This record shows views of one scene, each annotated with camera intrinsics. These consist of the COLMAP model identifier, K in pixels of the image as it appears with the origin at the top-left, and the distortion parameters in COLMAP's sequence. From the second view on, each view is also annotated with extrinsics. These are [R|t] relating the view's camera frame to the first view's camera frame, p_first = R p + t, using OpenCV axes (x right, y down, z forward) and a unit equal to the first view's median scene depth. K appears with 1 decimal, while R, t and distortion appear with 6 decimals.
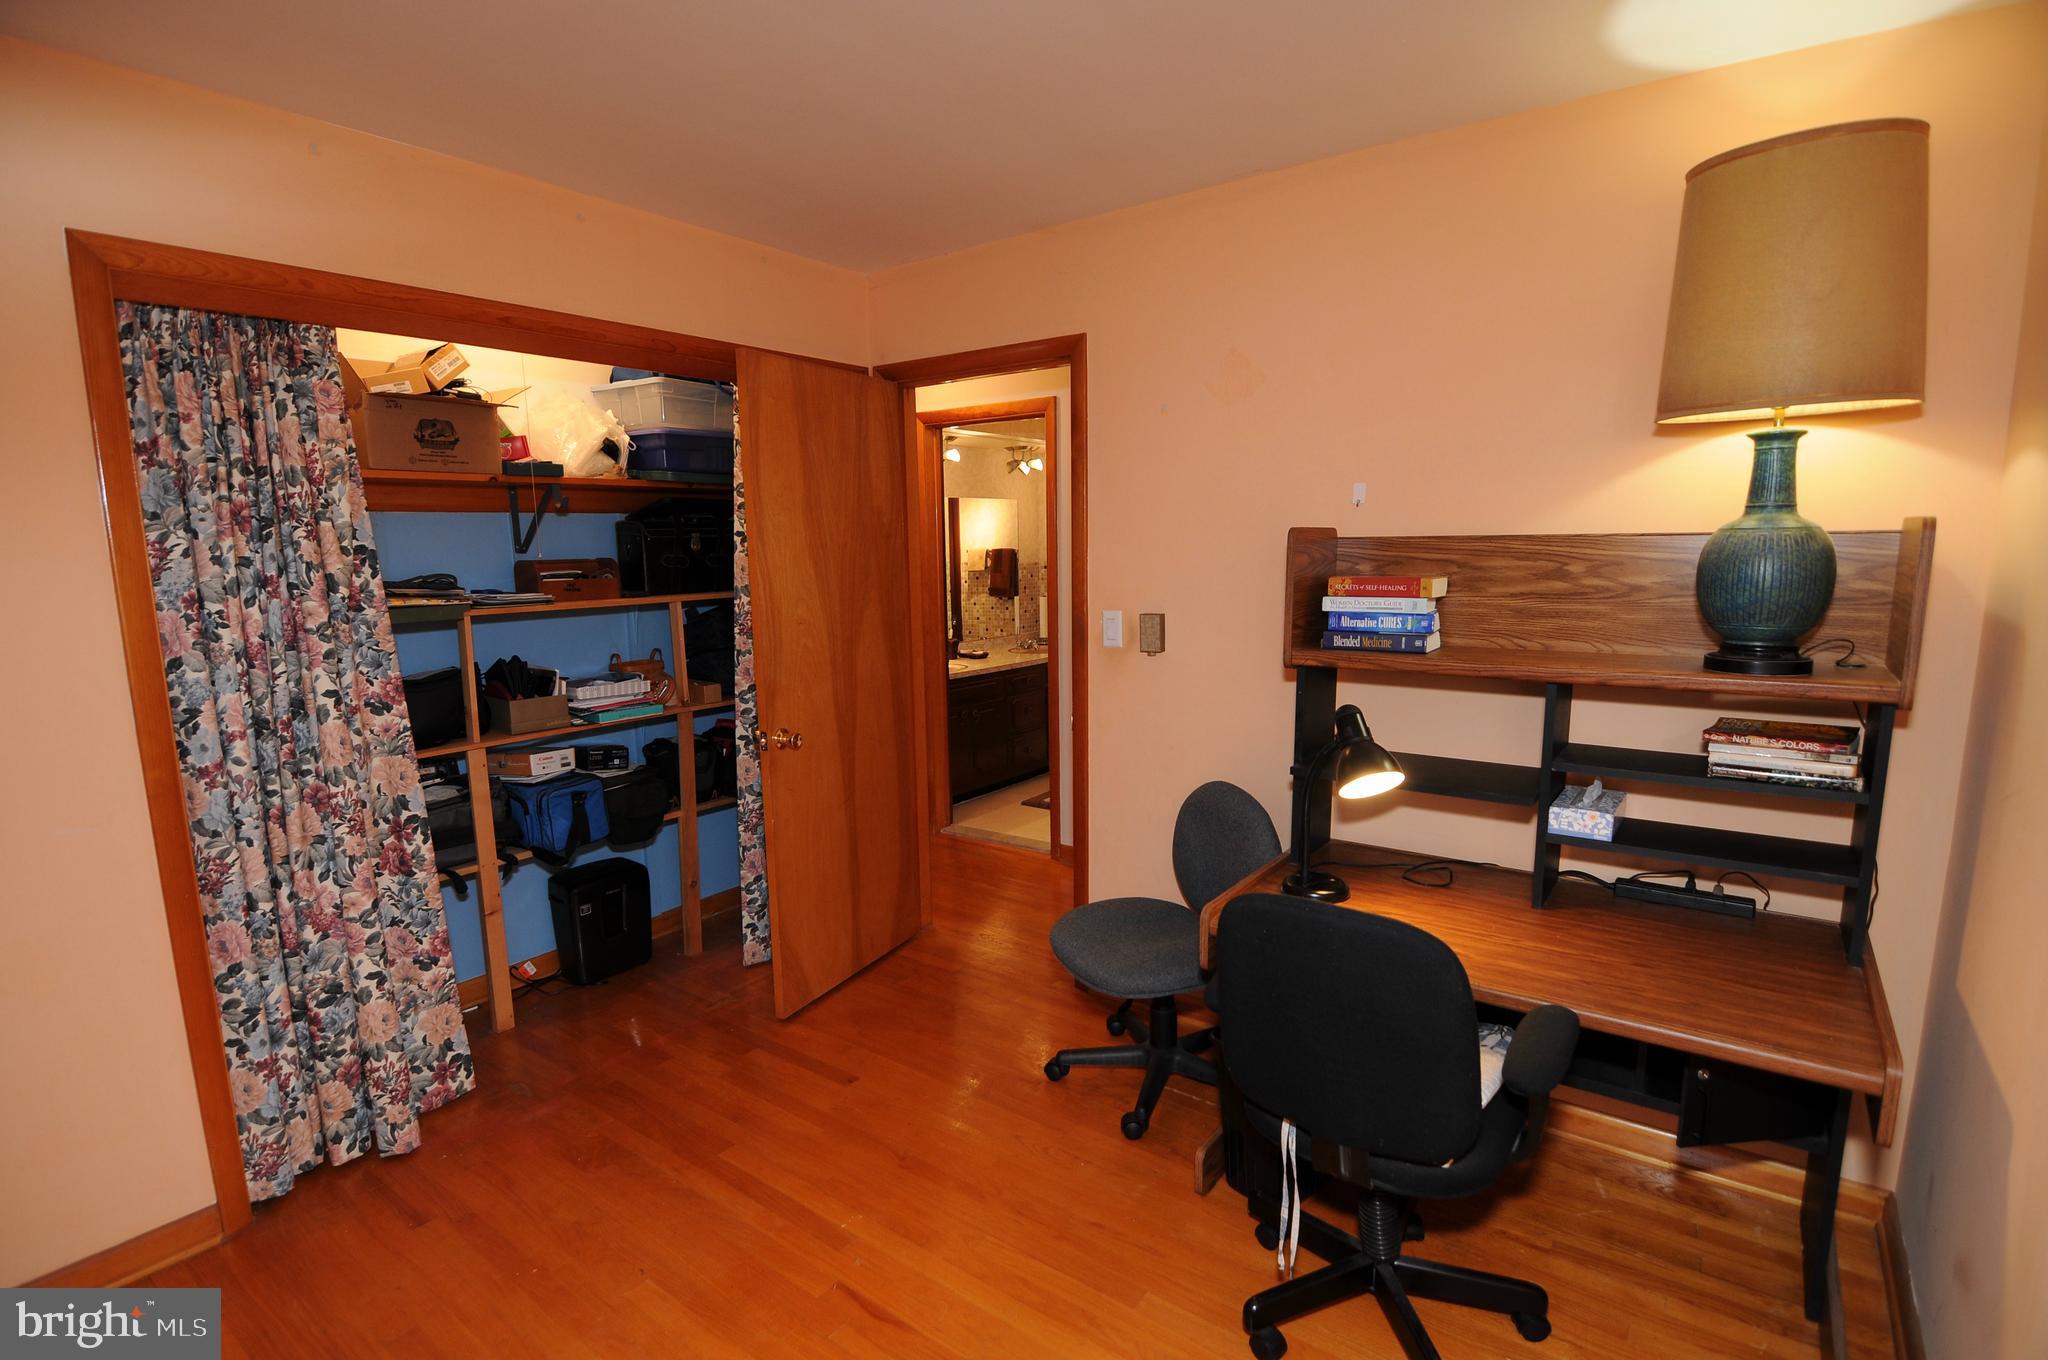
lens RADIAL K [[996.3, 0, 1032.2], [0, 996.3, 684.6], [0, 0, 1]] dist [-0.002722, -0.002182]
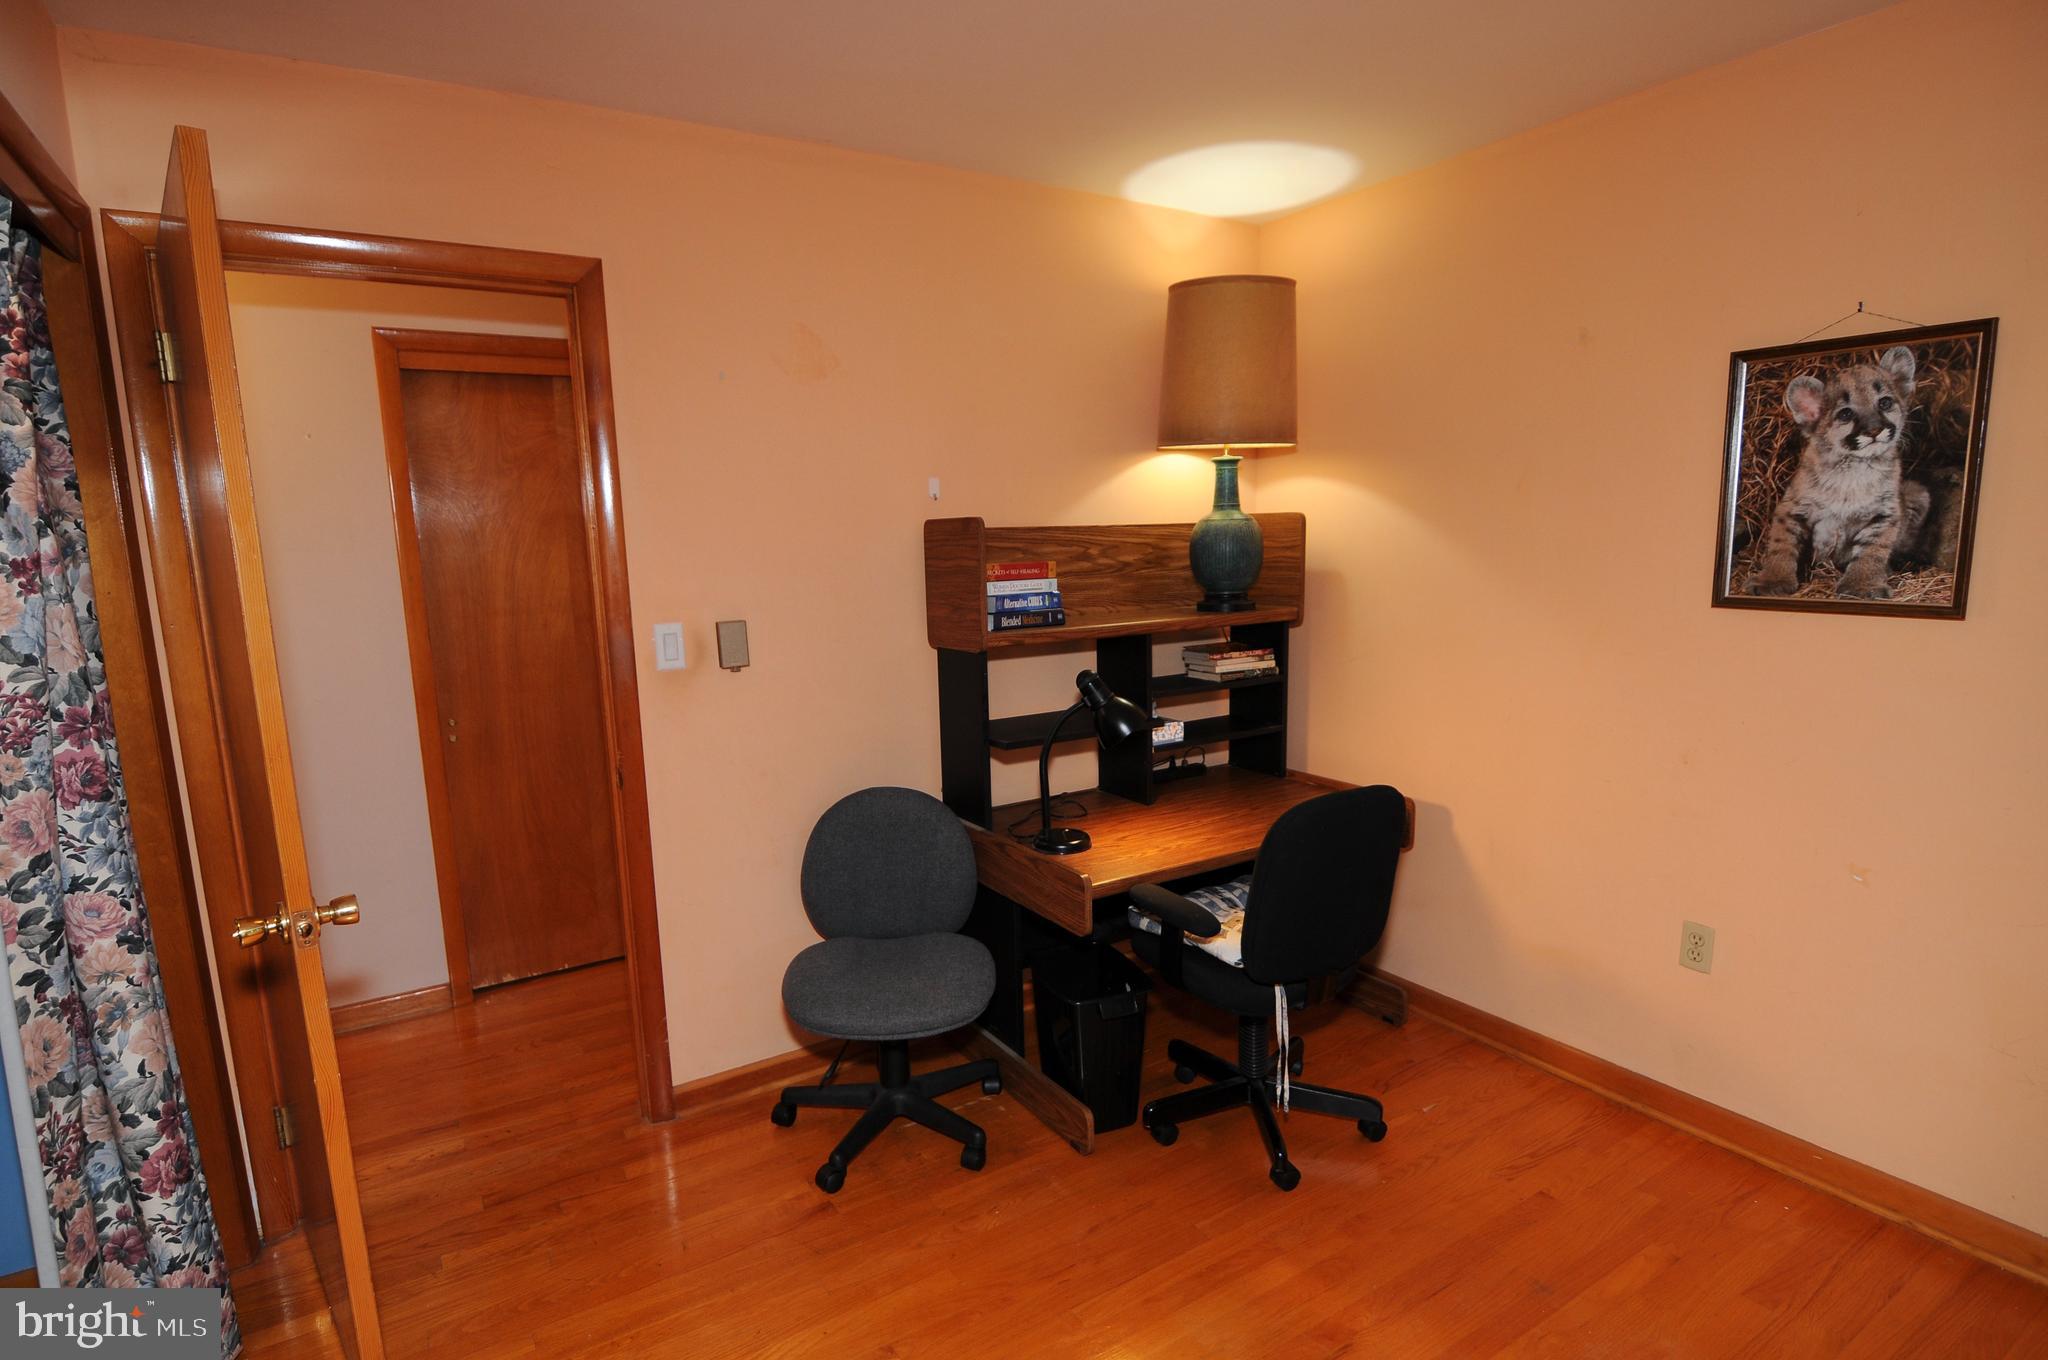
lens RADIAL K [[1032.3, 0, 1036.2], [0, 1032.3, 692.6], [0, 0, 1]] dist [-0.006507, -0.009242]
pose [[0.366332, -0.139664, 0.919943, -0.754998], [0.151220, 0.984463, 0.089242, -0.065399], [-0.918114, 0.106422, 0.381761, 0.562692]]
